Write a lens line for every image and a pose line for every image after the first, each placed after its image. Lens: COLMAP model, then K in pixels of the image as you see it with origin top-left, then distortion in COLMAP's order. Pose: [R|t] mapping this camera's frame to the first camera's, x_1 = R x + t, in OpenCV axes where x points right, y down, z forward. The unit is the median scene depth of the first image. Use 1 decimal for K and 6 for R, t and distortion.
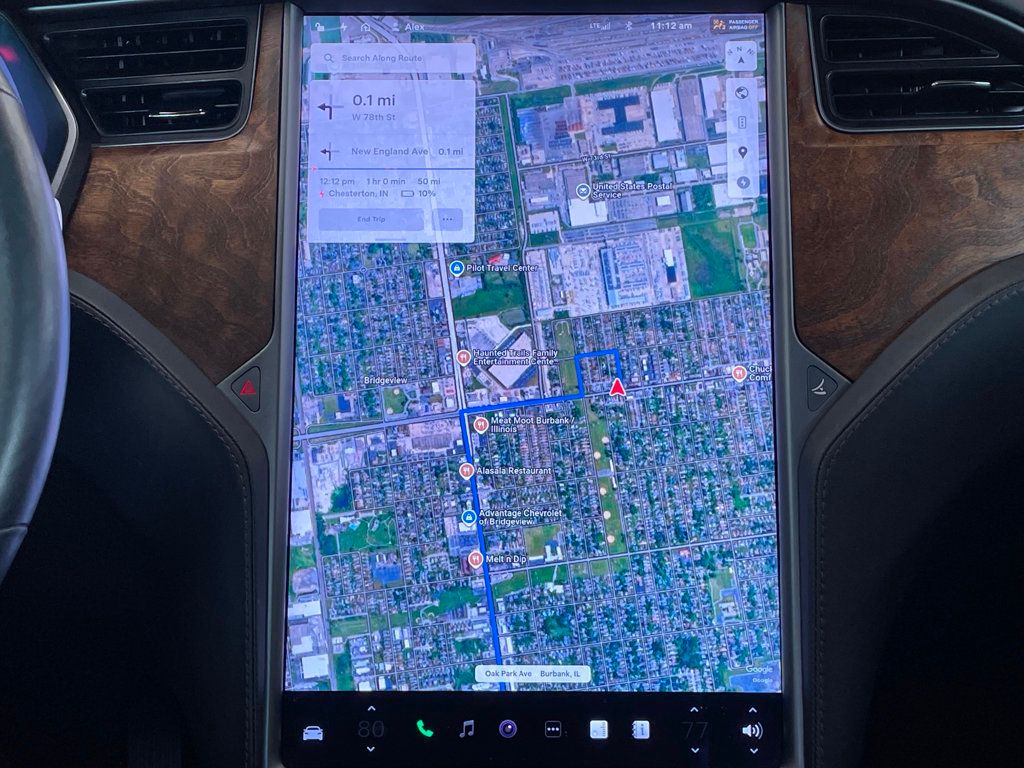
lens RADIAL K [[1590.8, 0, 512.0], [0, 1590.8, 384.0], [0, 0, 1]] dist [-0.003270, -0.089822]
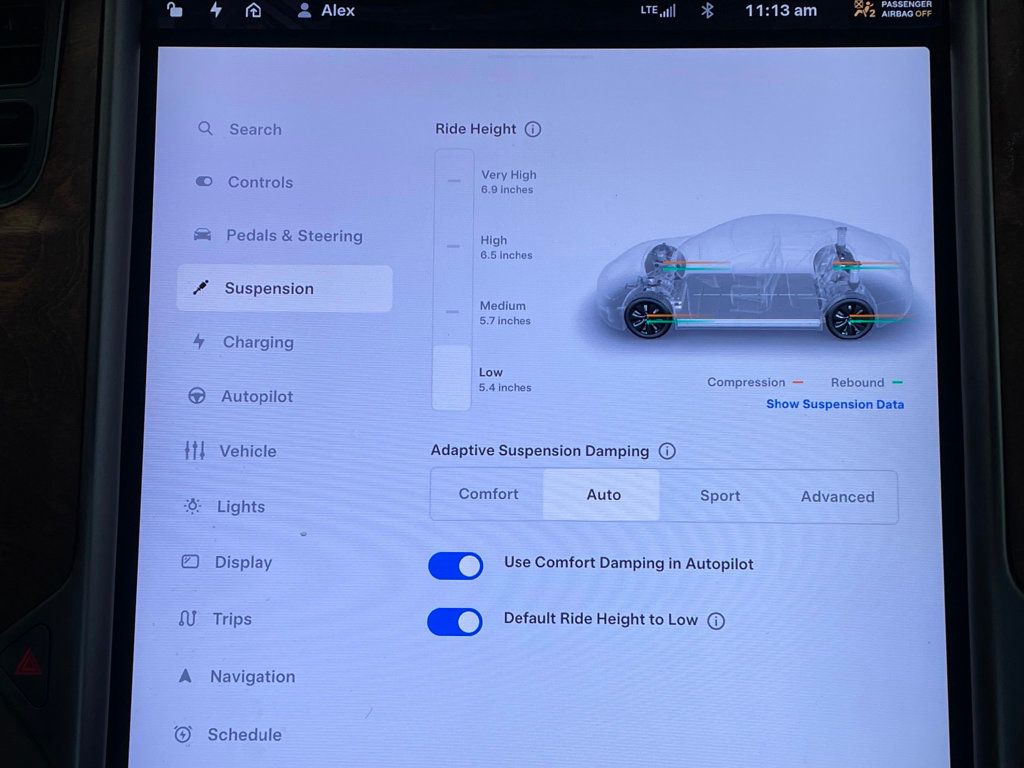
lens RADIAL K [[1457.4, 0, 512.0], [0, 1457.4, 384.0], [0, 0, 1]] dist [0.018460, -0.010395]
pose [[0.999958, 0.006771, -0.006219, 0.006287], [-0.006517, 0.999179, 0.039978, -0.110889], [0.006484, -0.039936, 0.999181, 0.466626]]
